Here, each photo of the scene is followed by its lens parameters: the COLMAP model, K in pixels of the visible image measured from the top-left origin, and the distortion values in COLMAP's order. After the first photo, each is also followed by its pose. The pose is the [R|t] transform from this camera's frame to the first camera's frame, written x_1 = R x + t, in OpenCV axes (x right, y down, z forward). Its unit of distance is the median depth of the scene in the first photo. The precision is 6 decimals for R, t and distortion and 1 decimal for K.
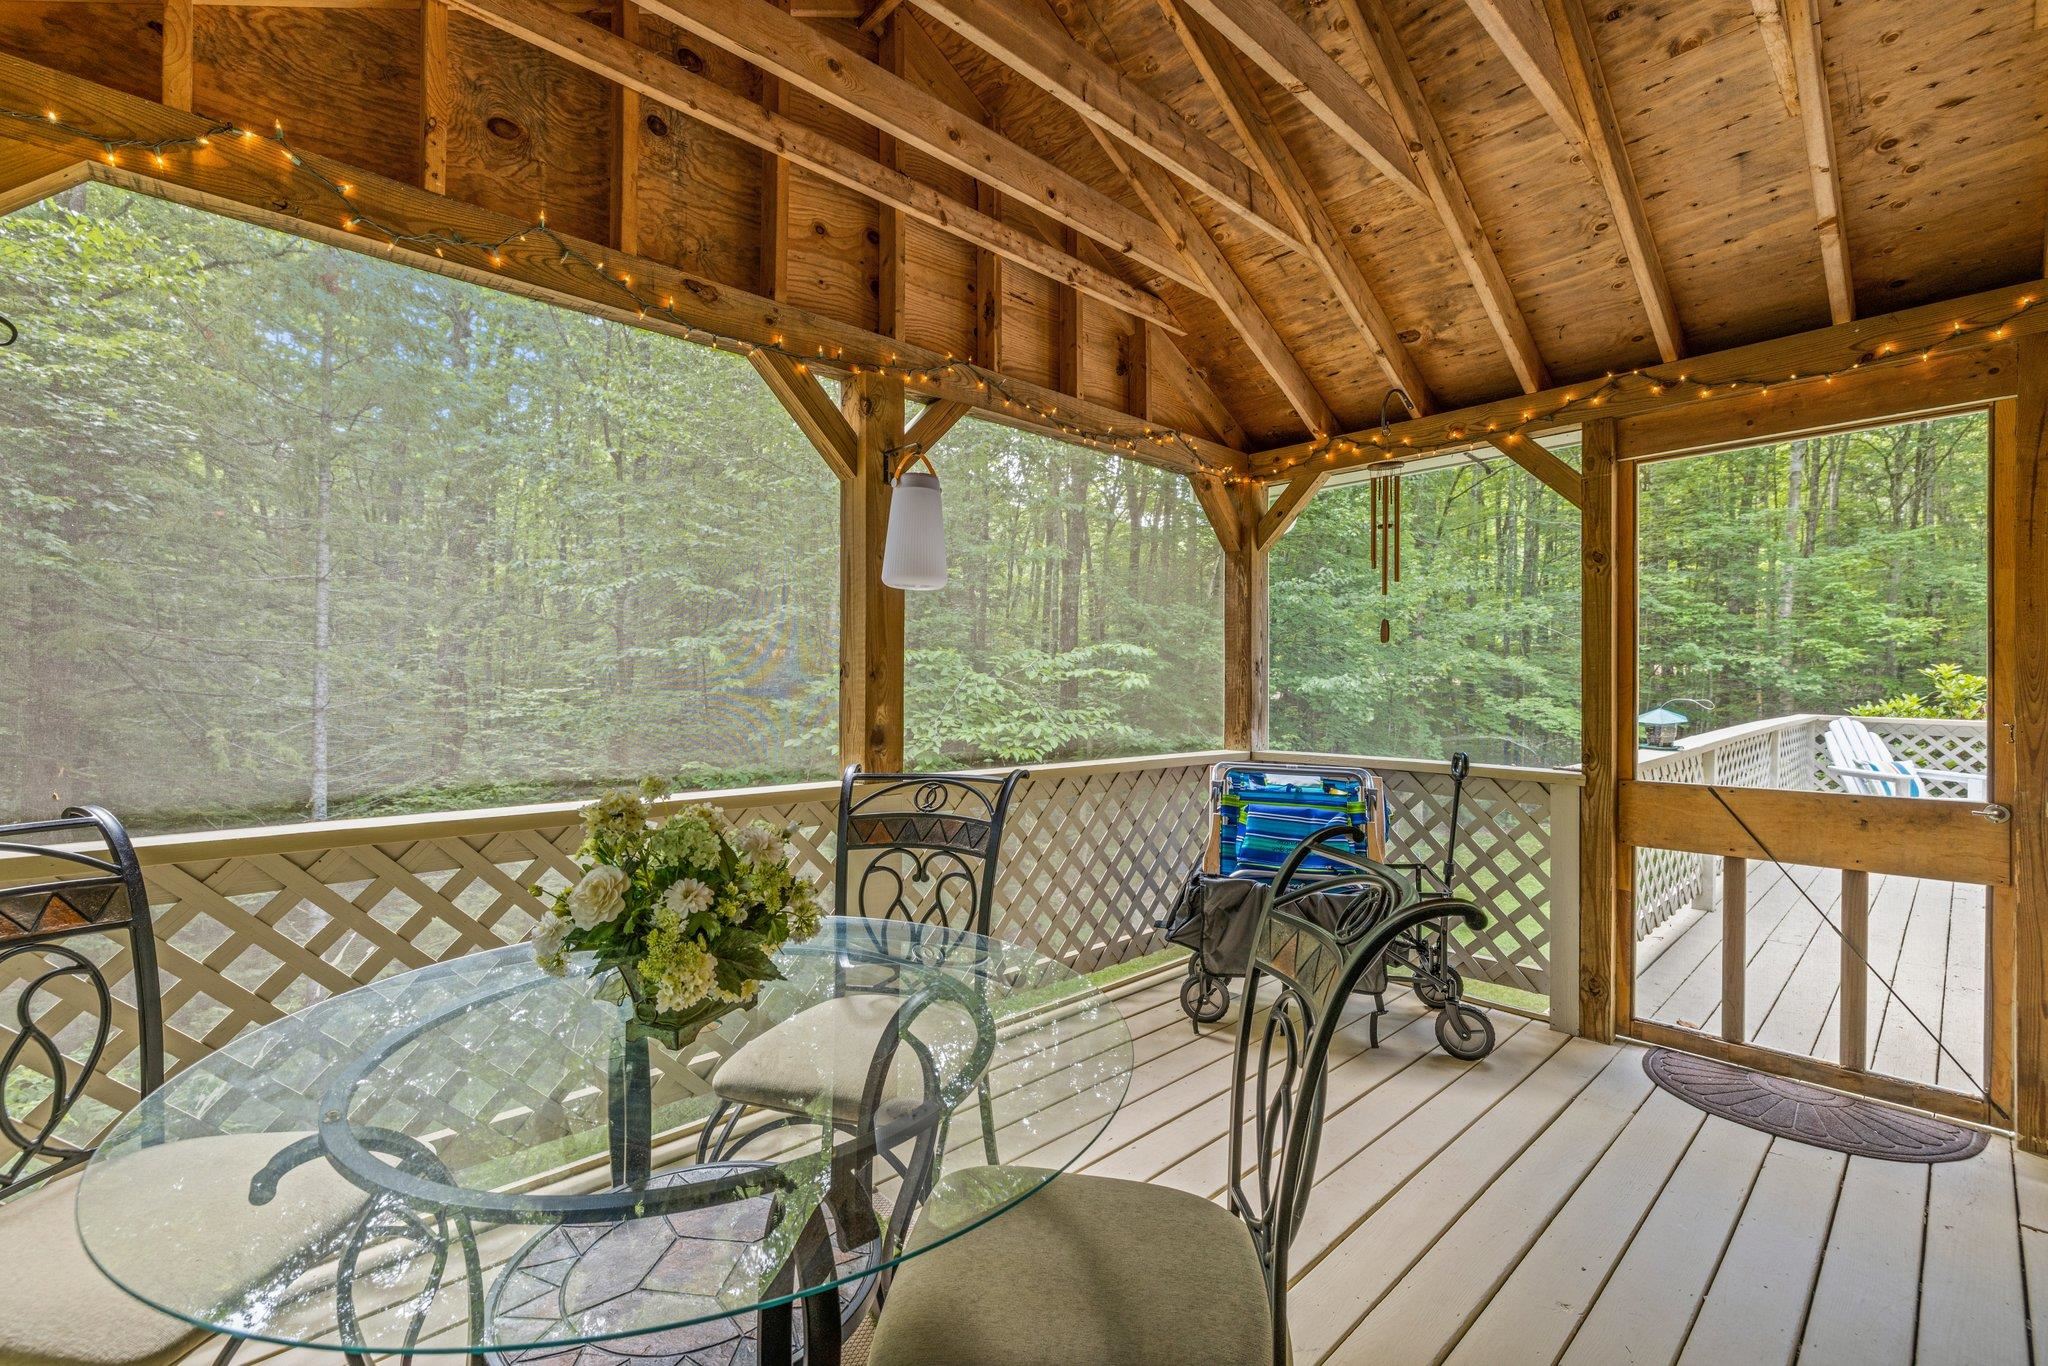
lens RADIAL K [[864.4, 0, 1003.4], [0, 864.4, 683.3], [0, 0, 1]] dist [0.001445, 0.000187]
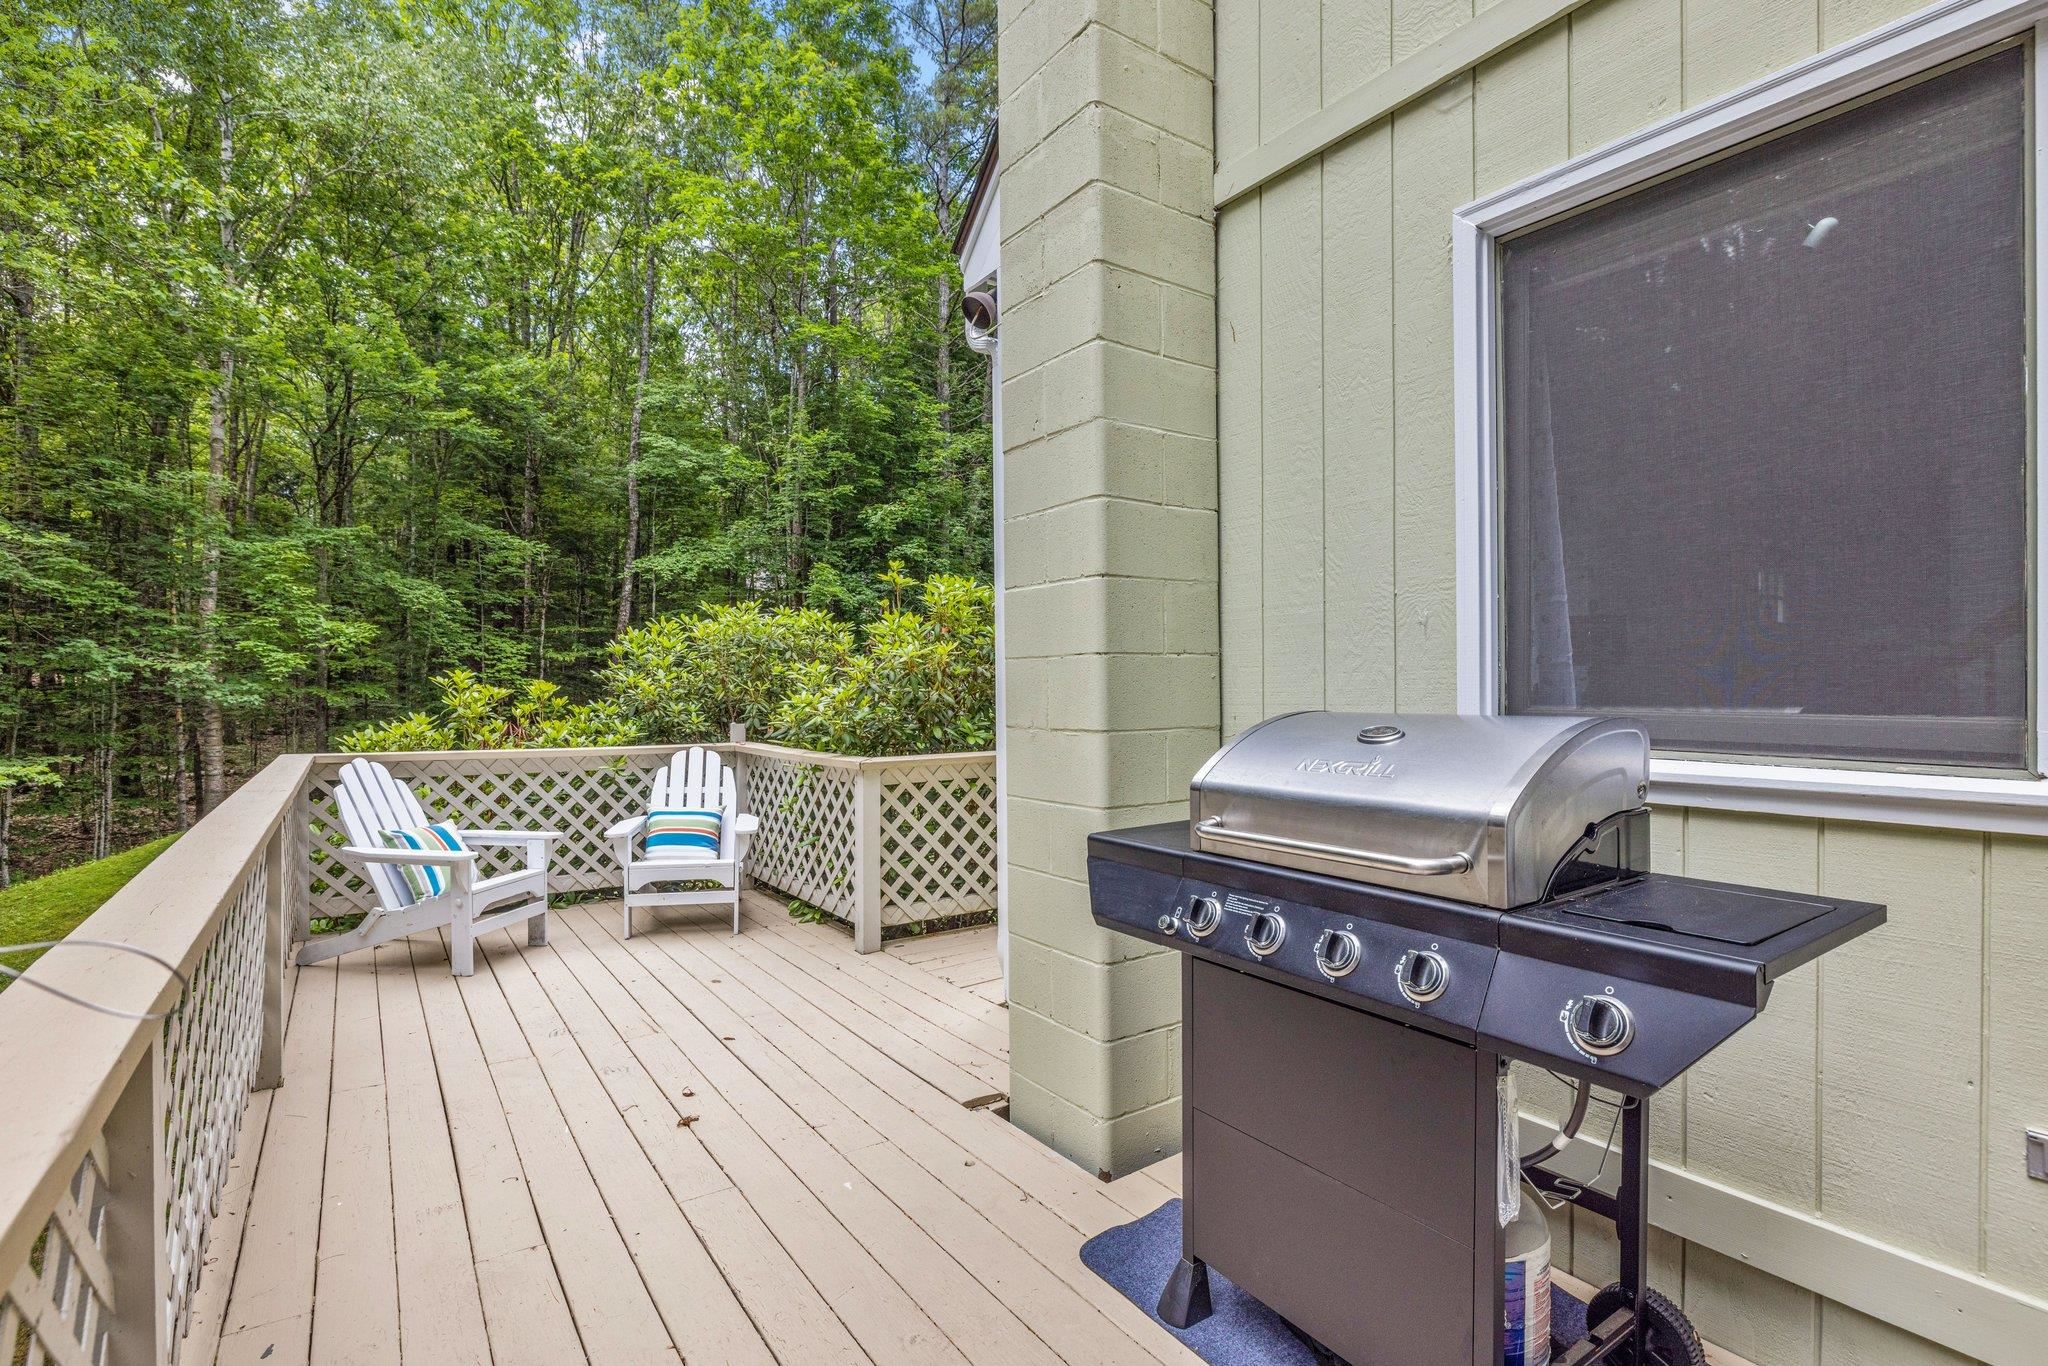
lens RADIAL K [[961.4, 0, 1014.9], [0, 961.4, 667.0], [0, 0, 1]] dist [-0.002200, 0.000075]
pose [[0.125796, 0.013916, 0.991959, 0.129440], [0.012205, 0.999804, -0.015574, -0.004020], [-0.991981, 0.014066, 0.125601, 0.169604]]
